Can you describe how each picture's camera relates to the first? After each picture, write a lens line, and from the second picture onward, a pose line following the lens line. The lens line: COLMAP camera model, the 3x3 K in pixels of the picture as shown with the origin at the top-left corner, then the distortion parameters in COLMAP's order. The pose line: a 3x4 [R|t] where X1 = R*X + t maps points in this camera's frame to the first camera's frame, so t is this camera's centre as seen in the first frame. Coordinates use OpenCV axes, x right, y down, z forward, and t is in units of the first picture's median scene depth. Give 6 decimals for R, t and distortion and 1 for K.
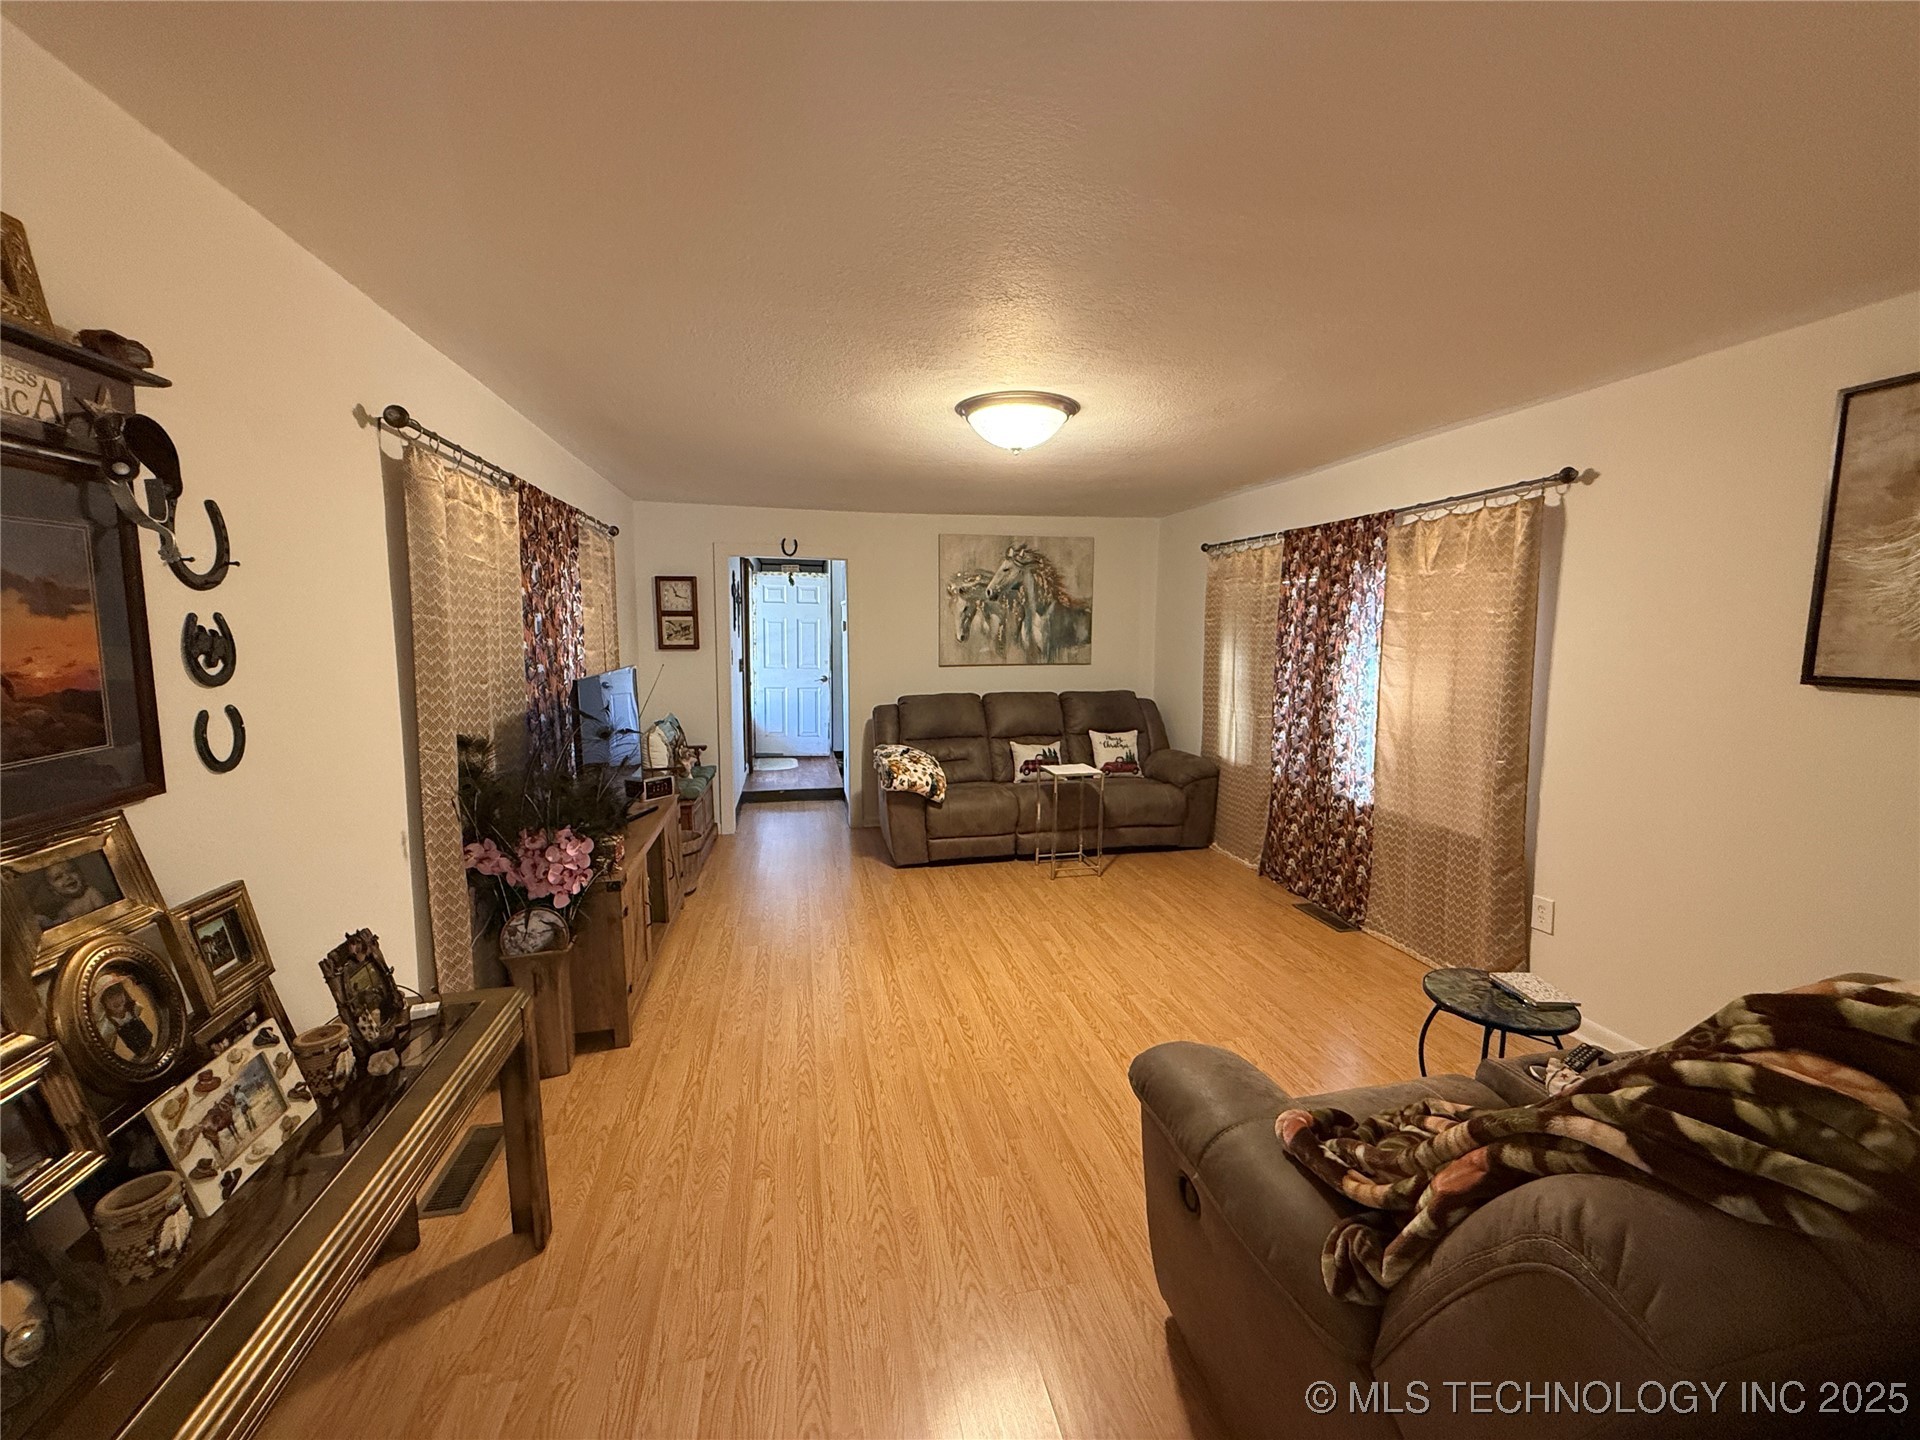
lens RADIAL K [[769.0, 0, 955.8], [0, 769.0, 715.8], [0, 0, 1]] dist [0.000276, -0.000060]
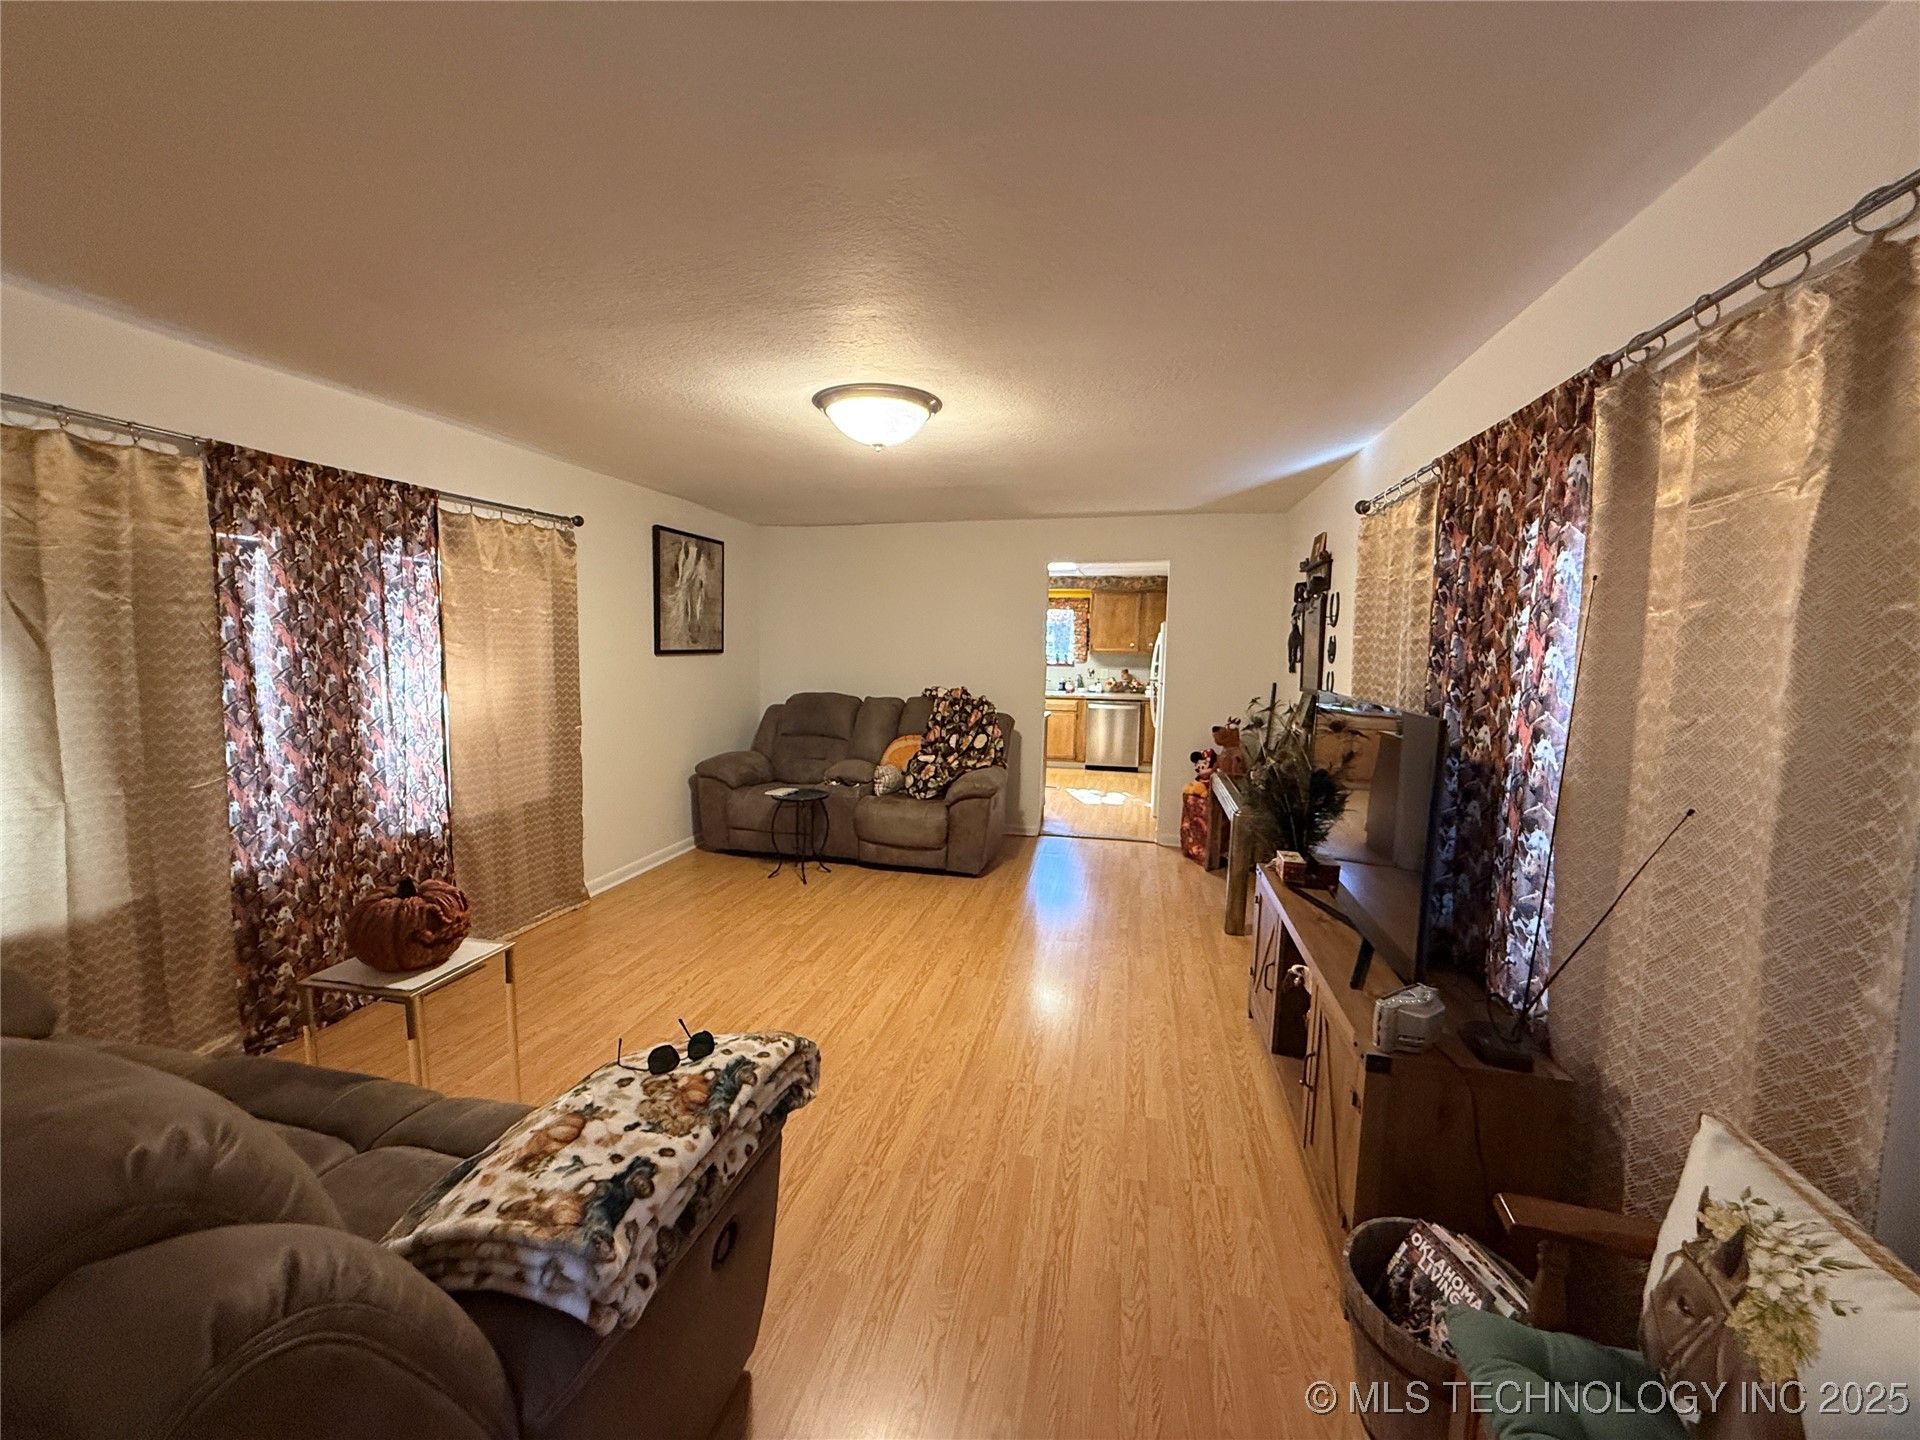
lens RADIAL K [[769.0, 0, 953.8], [0, 769.0, 717.5], [0, 0, 1]] dist [0.000276, -0.000060]
pose [[-0.908190, -0.059614, 0.414290, -0.372621], [0.028728, 0.978593, 0.203792, -0.179593], [-0.417570, 0.196984, -0.887036, 1.640205]]
